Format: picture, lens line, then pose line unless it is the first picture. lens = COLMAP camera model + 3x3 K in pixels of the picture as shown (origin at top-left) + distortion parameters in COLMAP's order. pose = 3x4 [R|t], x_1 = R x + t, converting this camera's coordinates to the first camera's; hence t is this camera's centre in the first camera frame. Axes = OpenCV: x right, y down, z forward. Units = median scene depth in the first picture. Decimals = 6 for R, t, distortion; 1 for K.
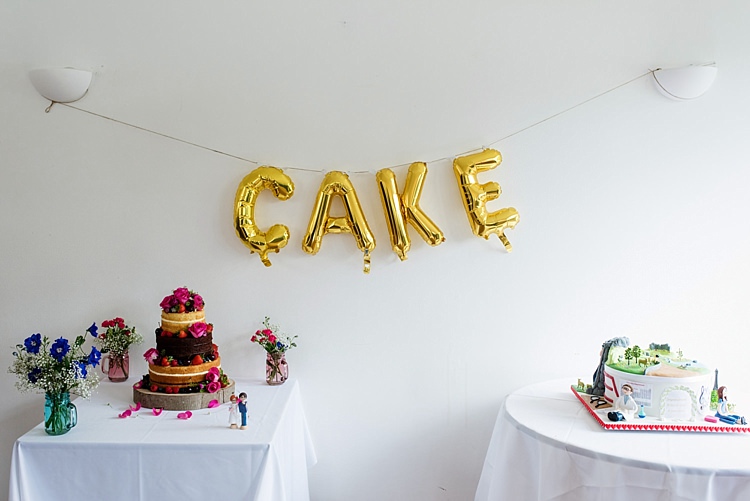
lens RADIAL K [[734.5, 0, 372.7], [0, 734.5, 249.1], [0, 0, 1]] dist [0.015619, 0.000000]
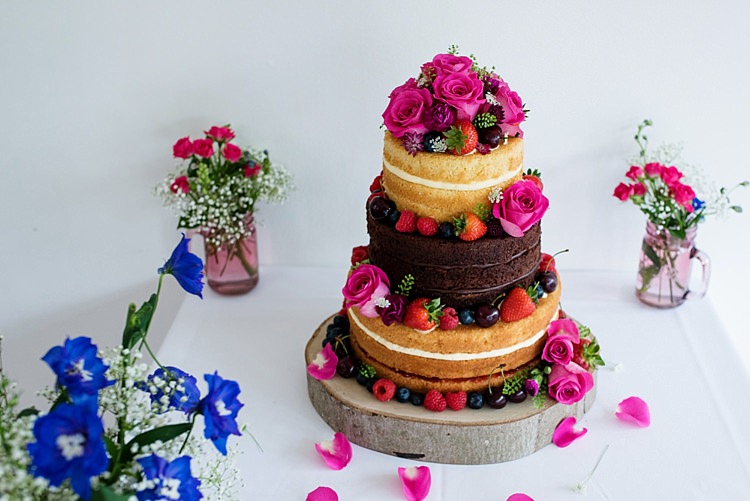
lens RADIAL K [[734.5, 0, 378.2], [0, 734.5, 248.2], [0, 0, 1]] dist [0.015619, 0.000000]
pose [[0.999997, -0.002371, -0.000630, -0.294299], [0.002398, 0.890564, 0.454853, -0.010551], [-0.000517, -0.454853, 0.890567, 0.730569]]
